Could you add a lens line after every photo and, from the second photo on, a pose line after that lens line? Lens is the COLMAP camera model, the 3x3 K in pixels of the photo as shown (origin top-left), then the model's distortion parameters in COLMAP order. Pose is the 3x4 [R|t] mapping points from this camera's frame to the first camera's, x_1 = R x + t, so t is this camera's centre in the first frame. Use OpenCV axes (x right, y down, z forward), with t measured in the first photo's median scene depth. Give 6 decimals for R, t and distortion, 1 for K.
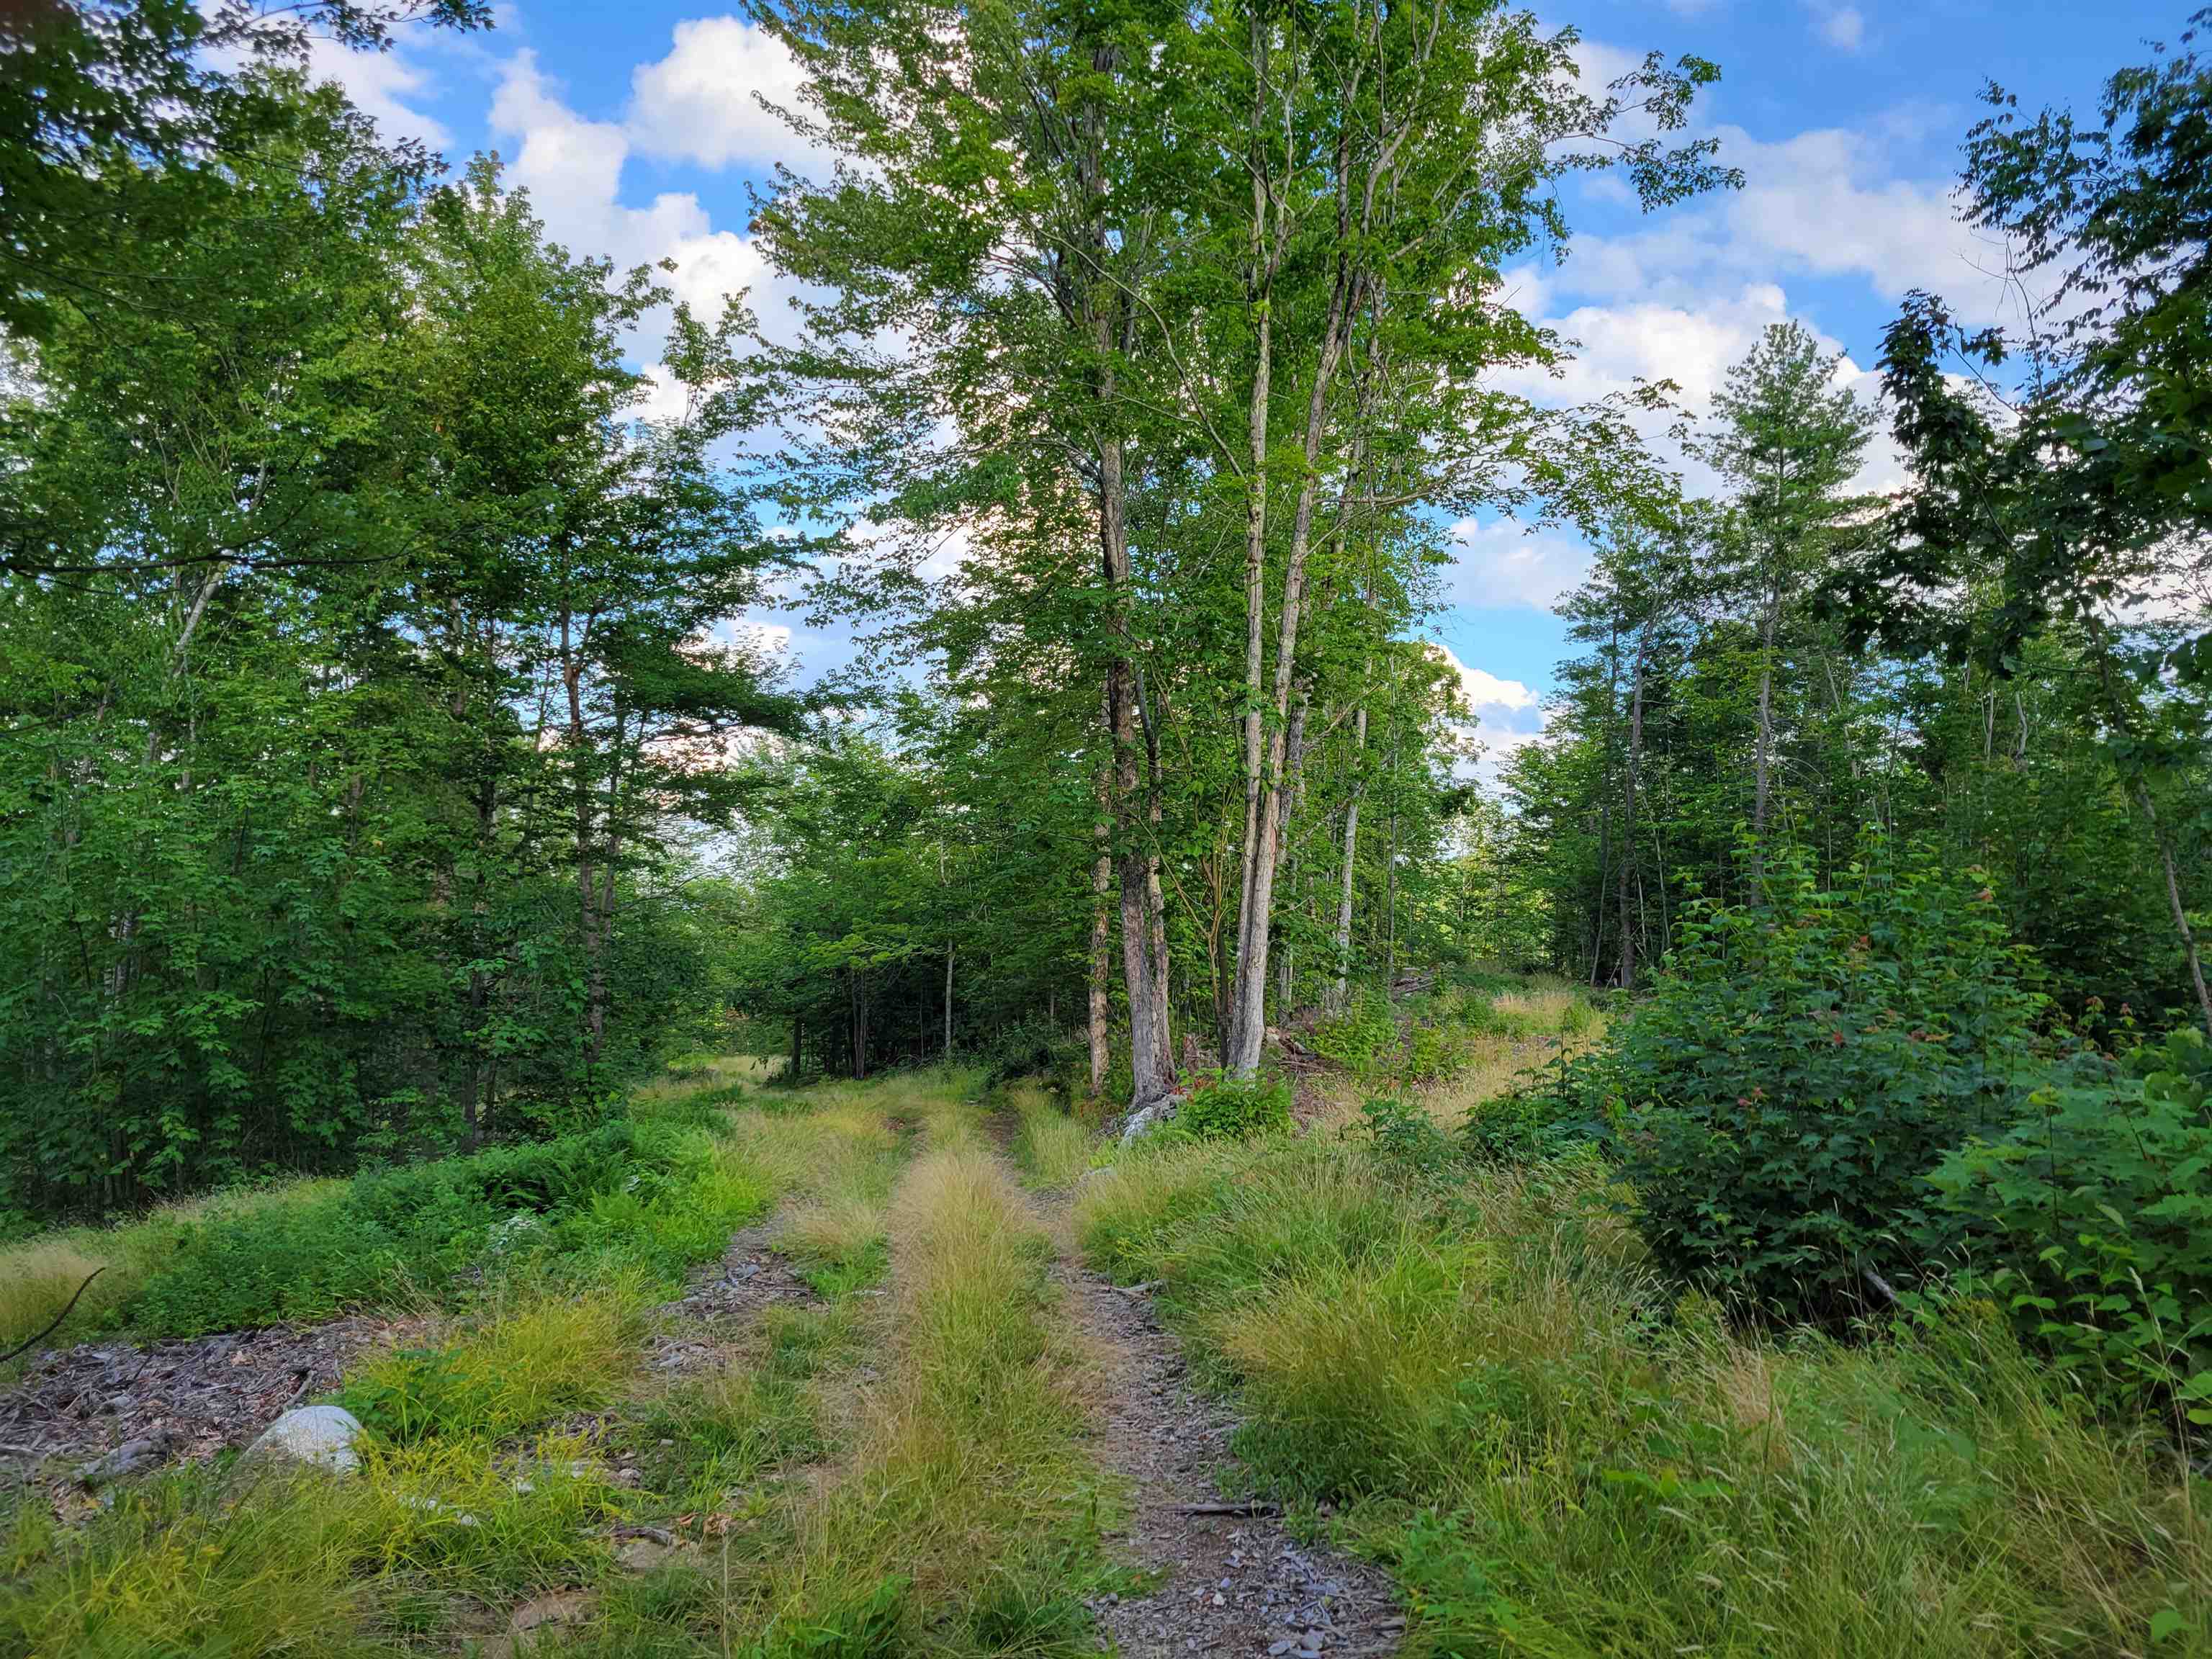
lens RADIAL K [[1615.9, 0, 1106.0], [0, 1615.9, 829.5], [0, 0, 1]] dist [0.043149, -0.003966]
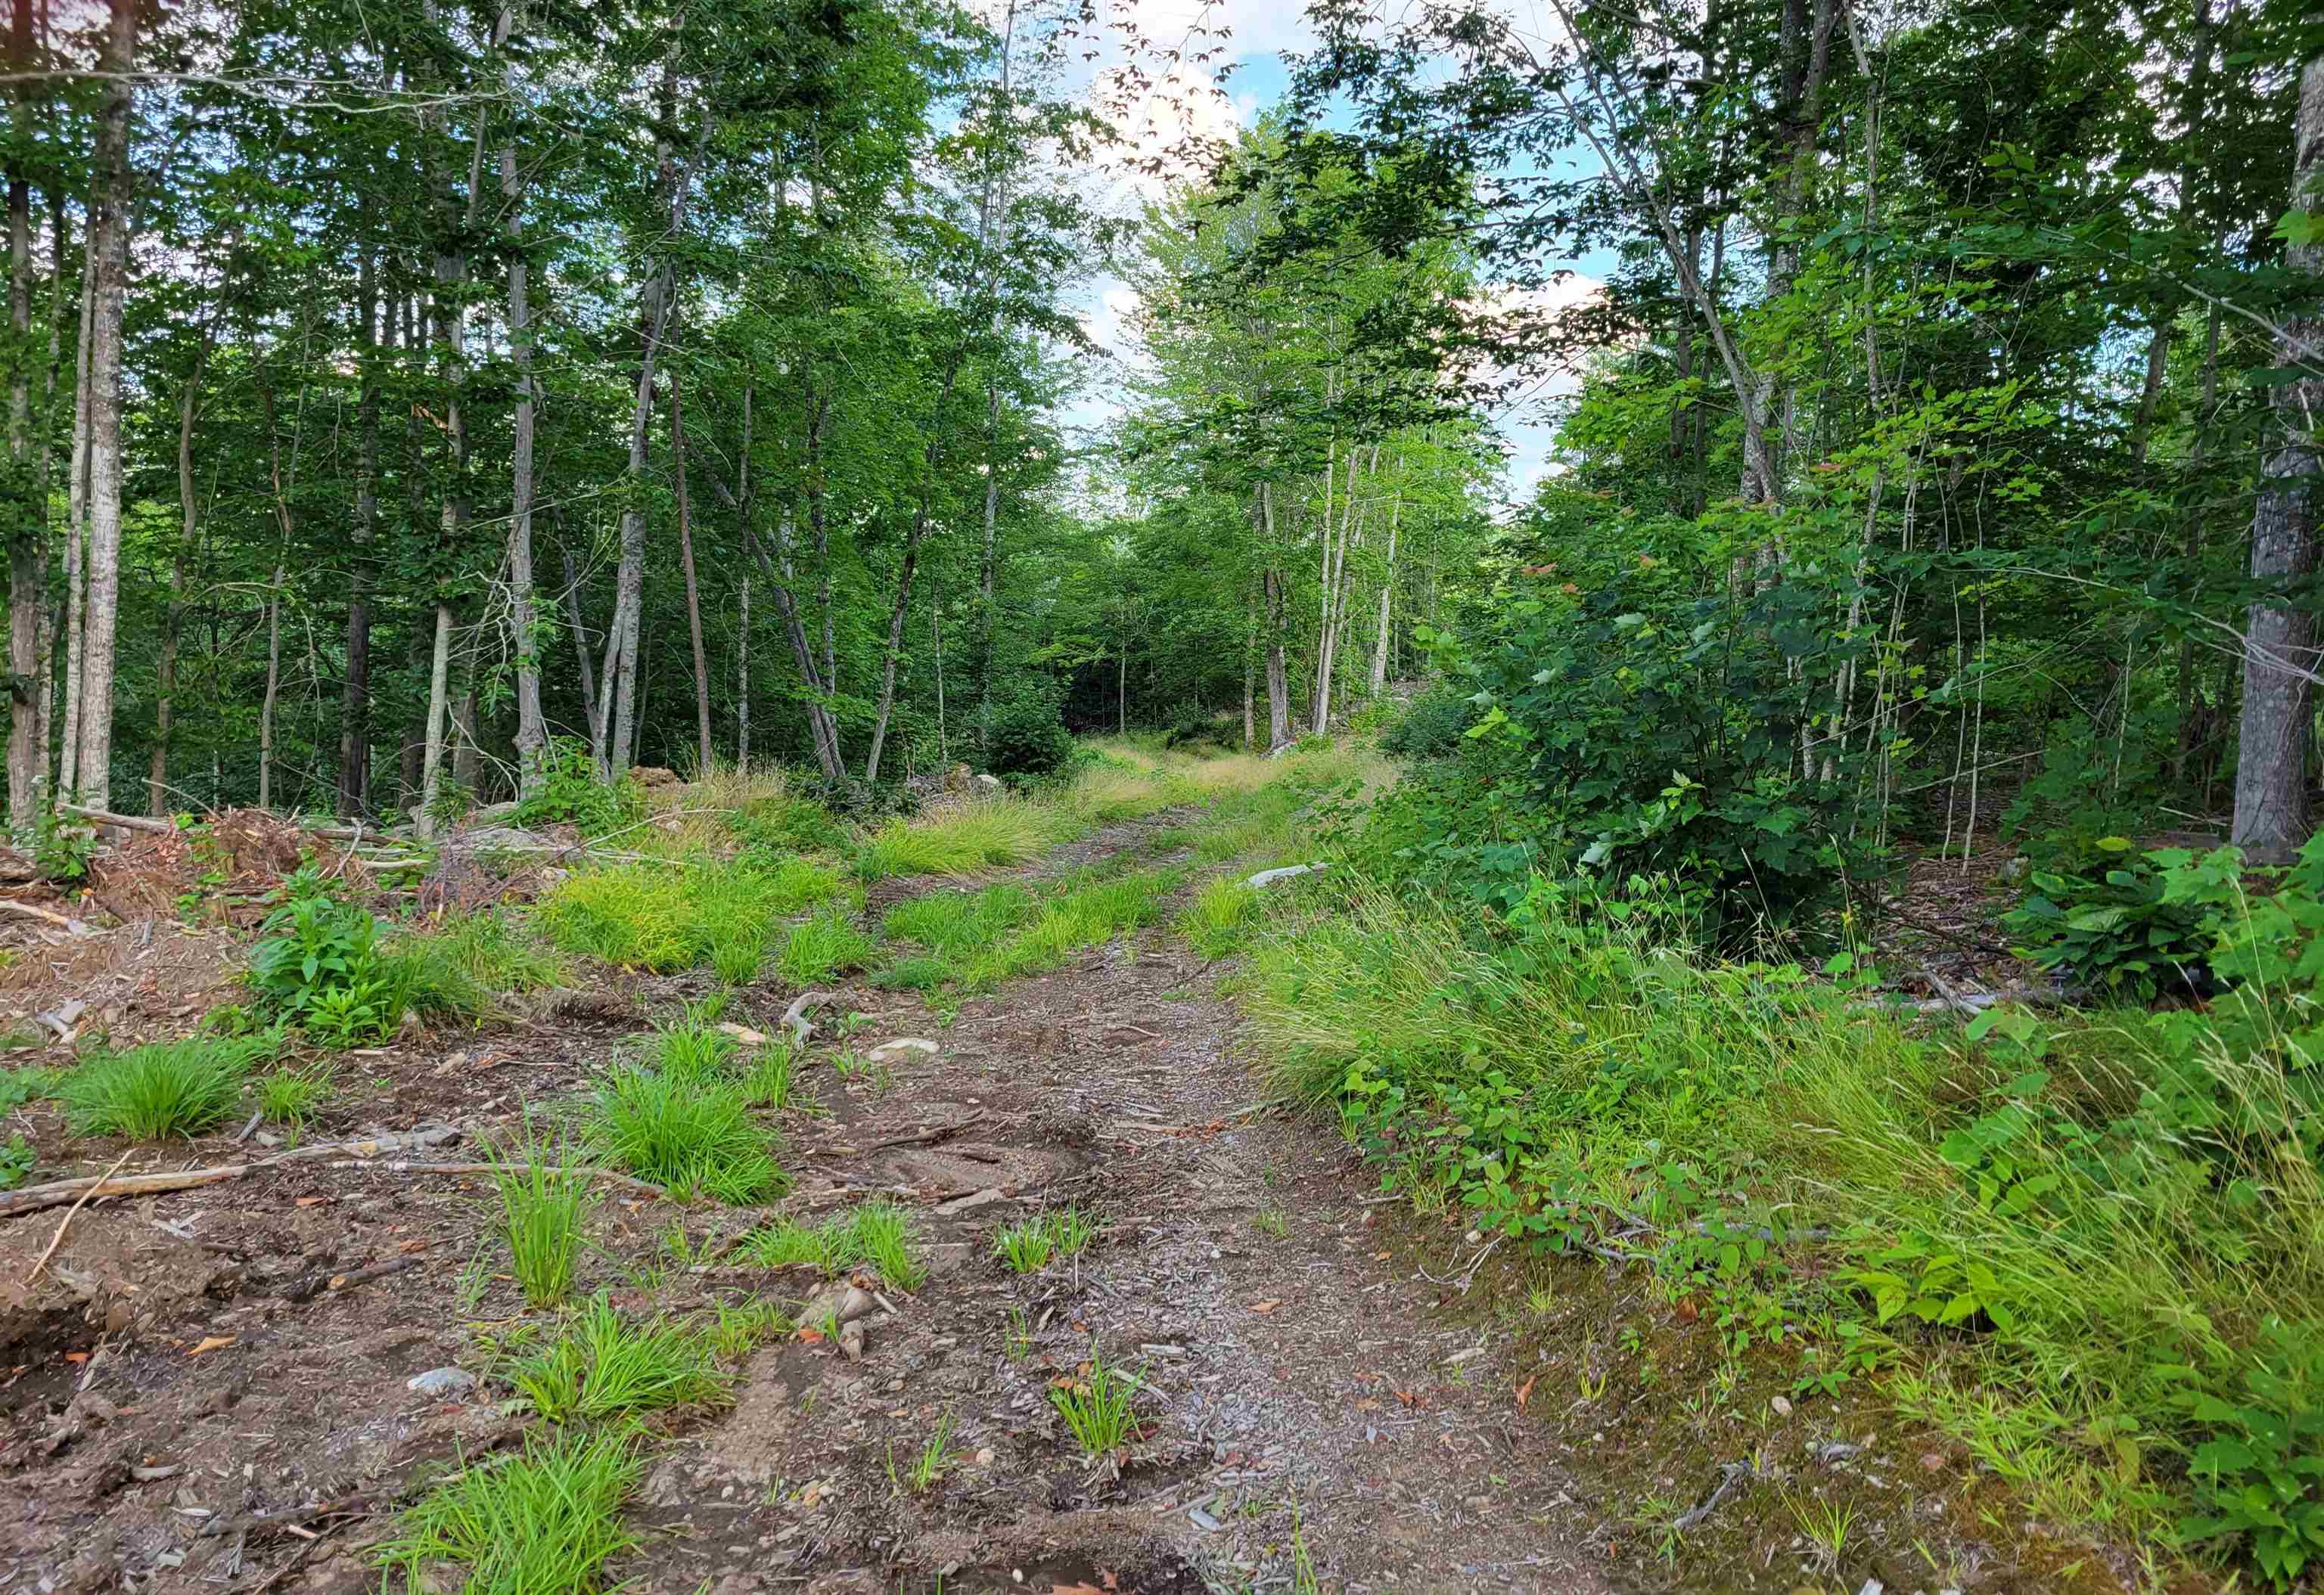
lens RADIAL K [[1812.4, 0, 1162.0], [0, 1812.4, 797.5], [0, 0, 1]] dist [0.000199, -0.000012]
pose [[0.999964, 0.002020, -0.008299, -0.101565], [-0.000505, 0.983906, 0.178686, -0.193272], [0.008526, -0.178676, 0.983871, -1.354034]]
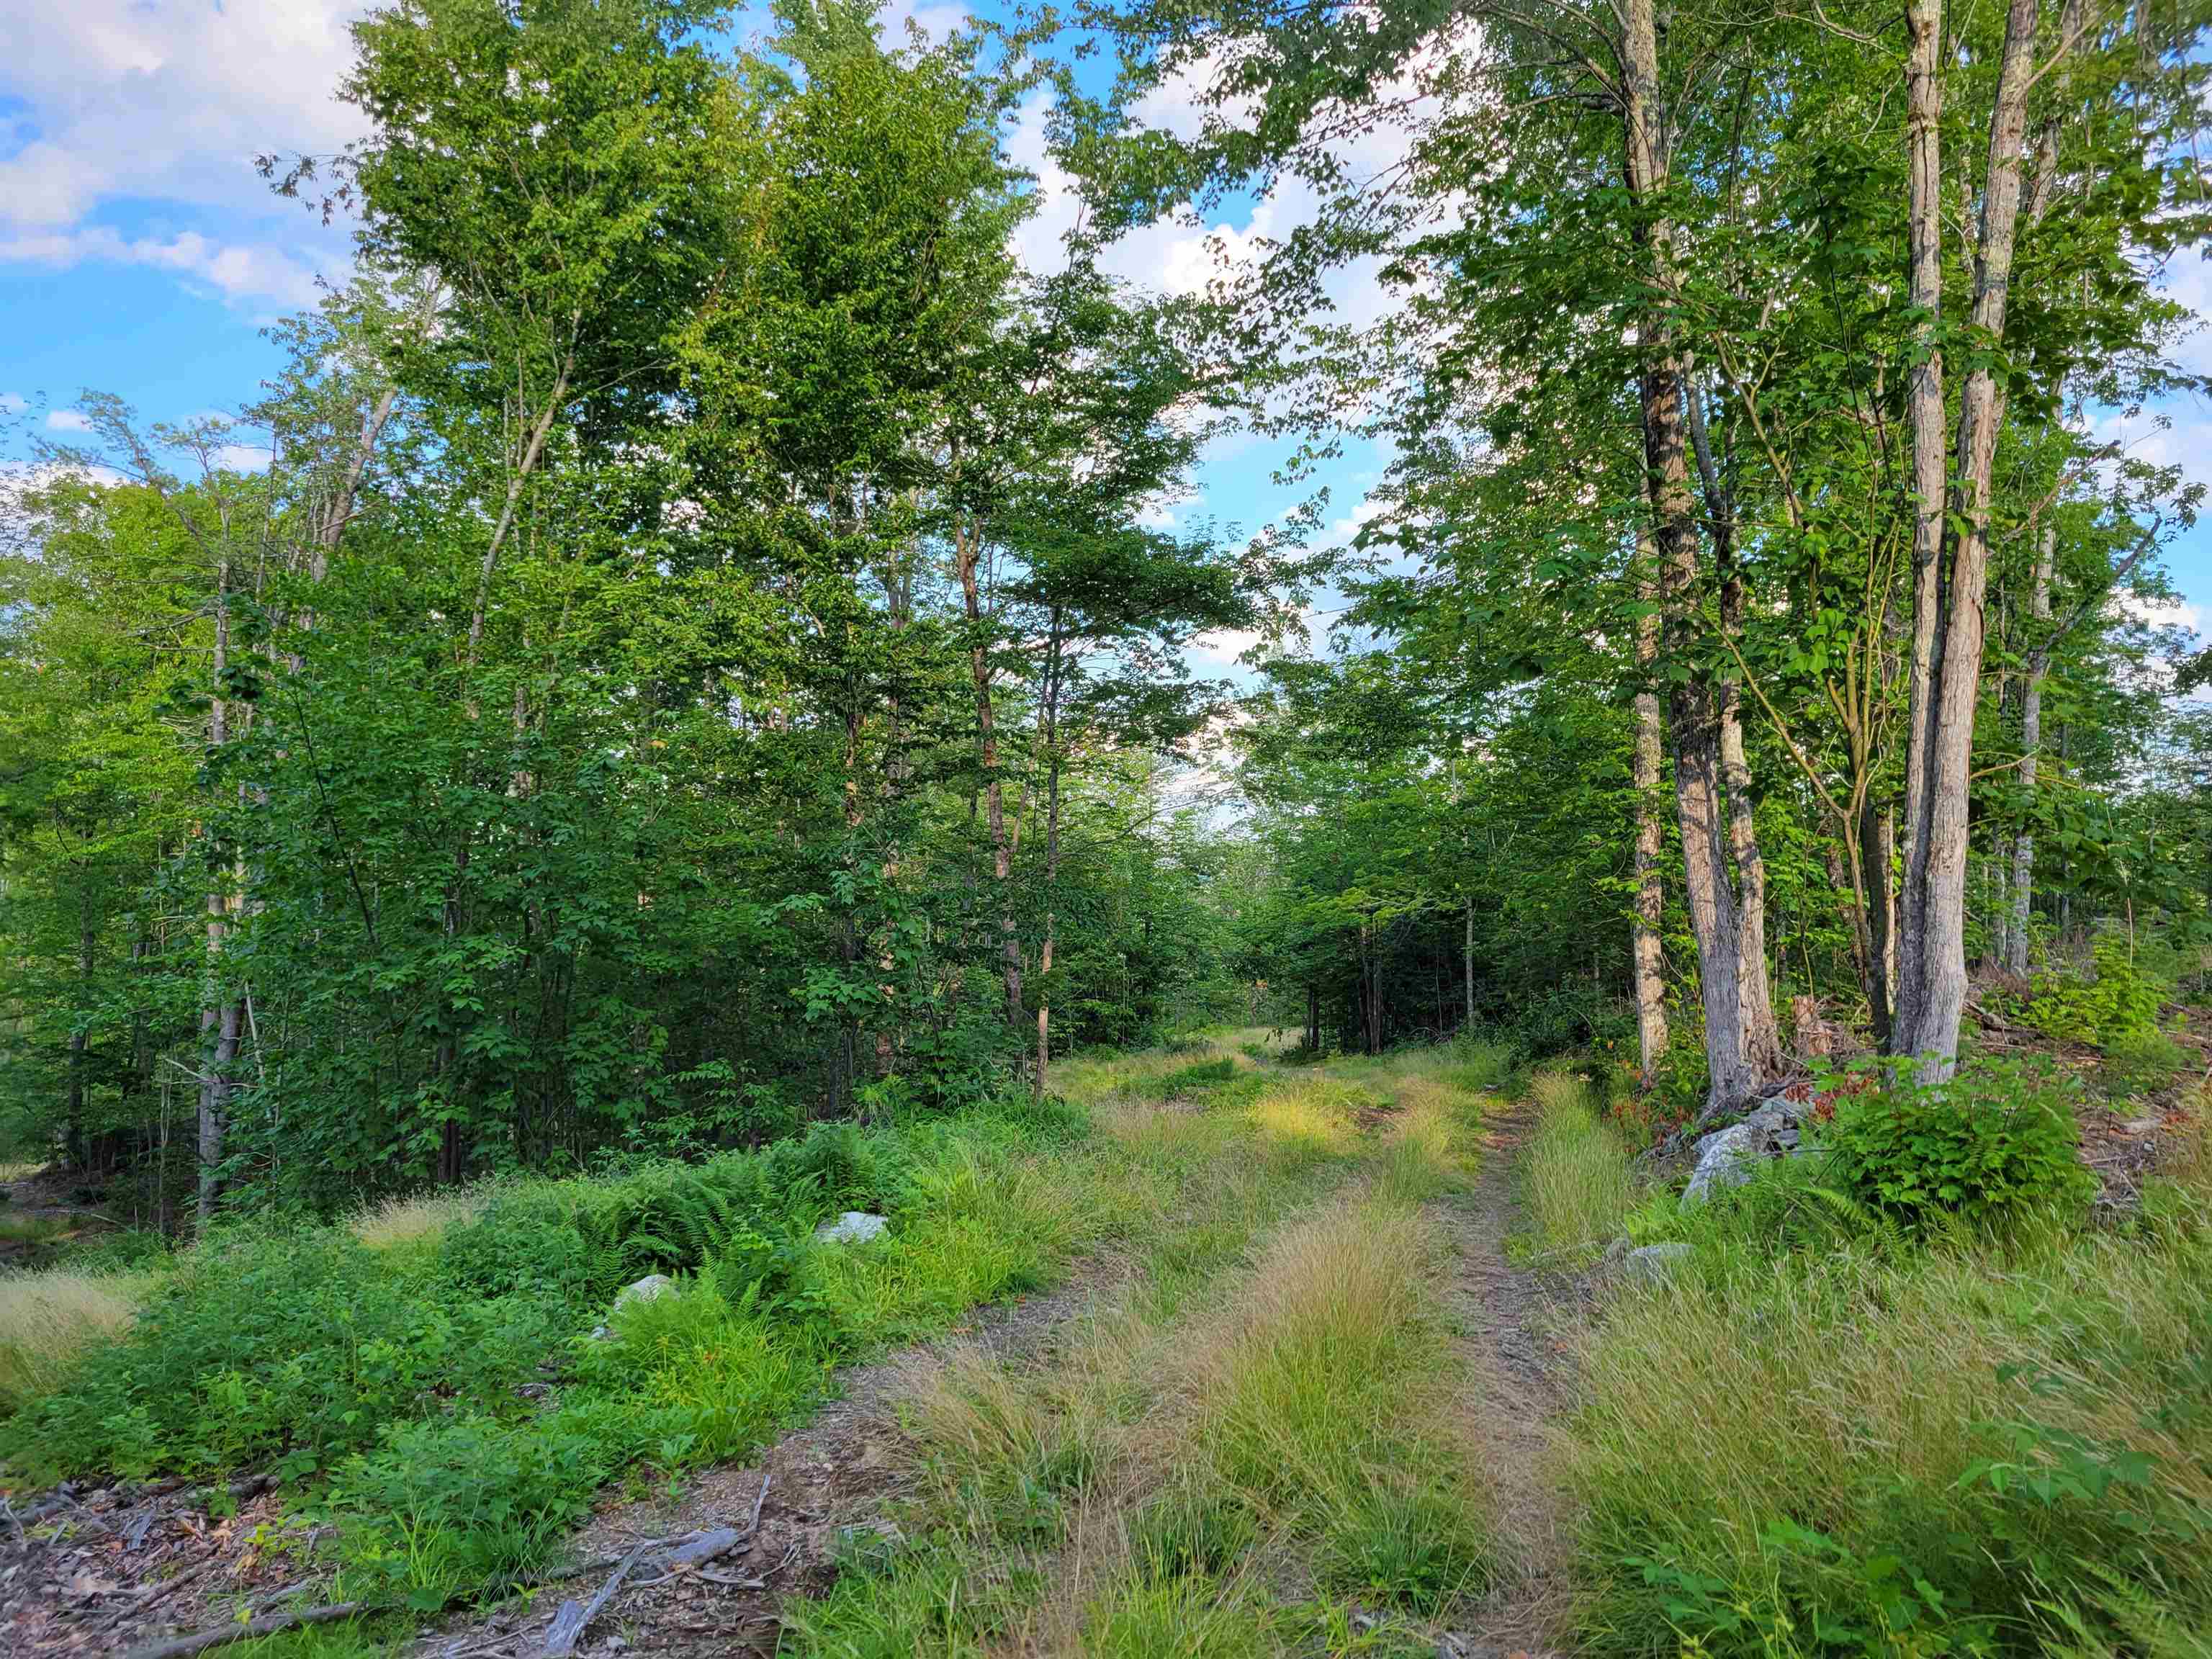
lens RADIAL K [[1615.9, 0, 1106.0], [0, 1615.9, 829.5], [0, 0, 1]] dist [0.043149, -0.003966]
pose [[0.944244, -0.031862, -0.327702, 0.005558], [0.037182, 0.999259, 0.009982, 0.042457], [0.327141, -0.021610, 0.944729, 0.295944]]
